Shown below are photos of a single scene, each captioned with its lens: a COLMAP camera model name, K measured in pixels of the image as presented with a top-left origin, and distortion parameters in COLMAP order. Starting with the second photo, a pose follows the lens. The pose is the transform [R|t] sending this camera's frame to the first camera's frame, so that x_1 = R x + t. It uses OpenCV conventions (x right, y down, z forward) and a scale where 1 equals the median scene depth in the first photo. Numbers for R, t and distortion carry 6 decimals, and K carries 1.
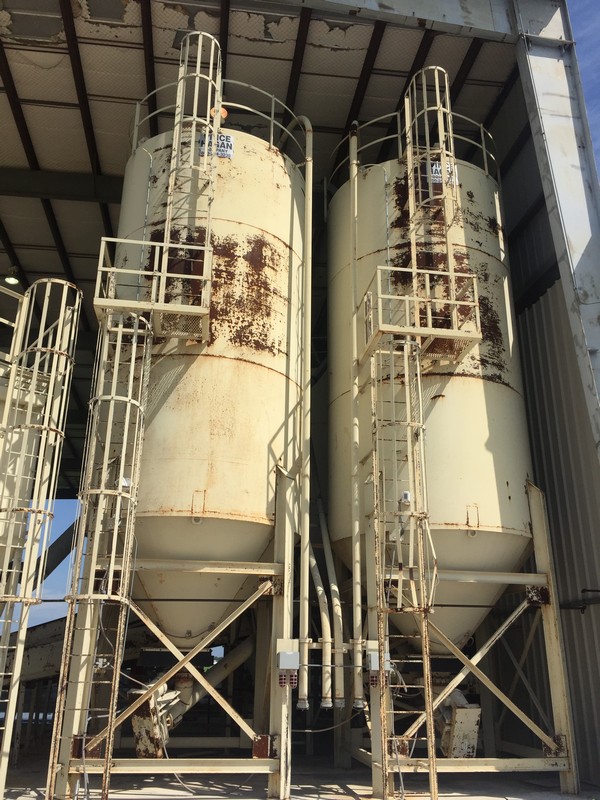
lens RADIAL K [[687.2, 0, 294.3], [0, 687.2, 396.2], [0, 0, 1]] dist [0.045324, -0.055659]
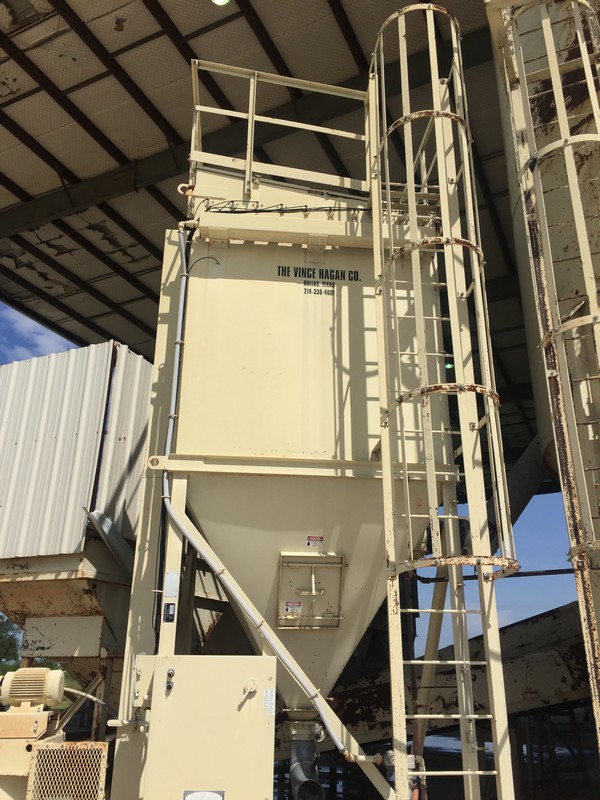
lens RADIAL K [[687.2, 0, 299.2], [0, 687.2, 404.4], [0, 0, 1]] dist [0.045324, -0.055659]
pose [[0.840002, -0.213337, -0.498882, -0.208316], [0.190681, 0.976880, -0.096680, 0.185202], [0.507973, -0.013916, 0.861261, 0.461753]]
